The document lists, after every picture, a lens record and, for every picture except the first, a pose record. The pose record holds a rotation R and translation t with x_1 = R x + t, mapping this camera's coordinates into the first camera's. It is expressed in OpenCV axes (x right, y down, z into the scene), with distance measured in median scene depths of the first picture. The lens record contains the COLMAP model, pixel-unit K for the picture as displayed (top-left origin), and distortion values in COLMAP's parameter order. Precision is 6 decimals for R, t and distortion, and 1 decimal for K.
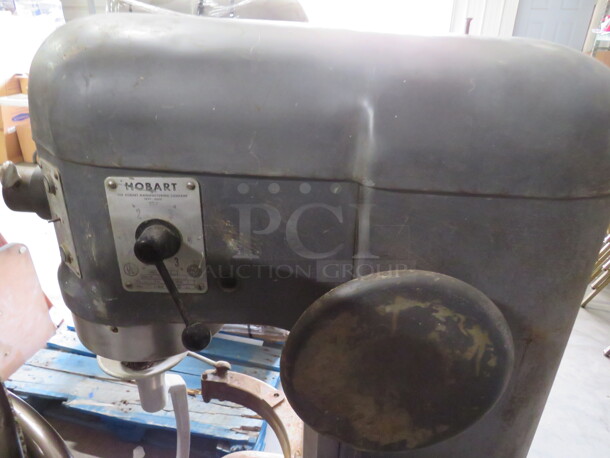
lens RADIAL K [[434.3, 0, 307.7], [0, 434.3, 227.4], [0, 0, 1]] dist [-0.019242, -0.010407]
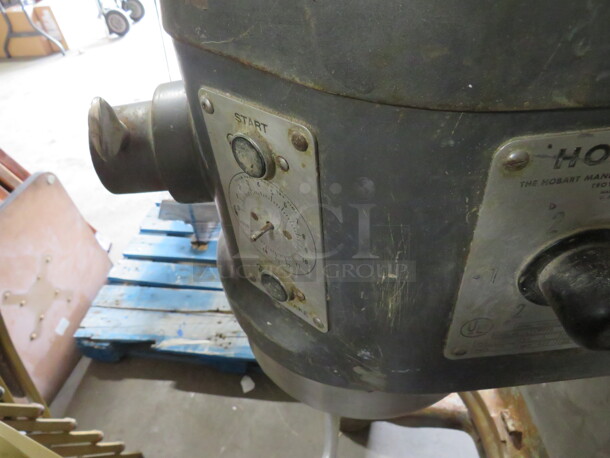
lens RADIAL K [[434.3, 0, 306.5], [0, 434.3, 228.1], [0, 0, 1]] dist [-0.019242, -0.010407]
pose [[0.992049, -0.123737, -0.022966, -0.201566], [0.124705, 0.941955, 0.311721, -0.057101], [-0.016938, -0.312107, 0.949896, 0.221666]]
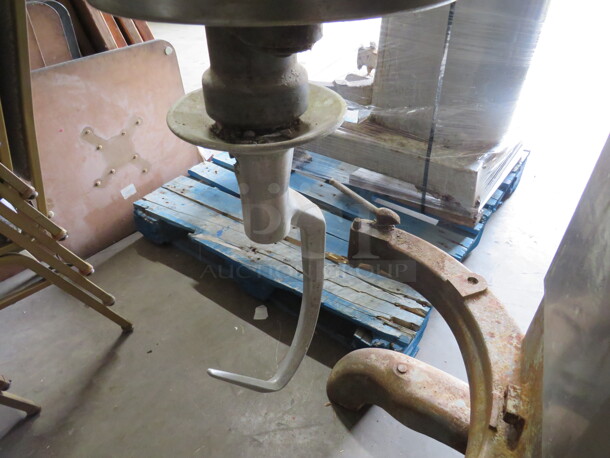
lens RADIAL K [[434.3, 0, 306.6], [0, 434.3, 227.0], [0, 0, 1]] dist [-0.019242, -0.010407]
pose [[0.916816, 0.211977, -0.338400, -0.069854], [-0.134734, 0.961982, 0.237565, 0.158566], [0.375894, -0.172209, 0.910521, 0.306134]]
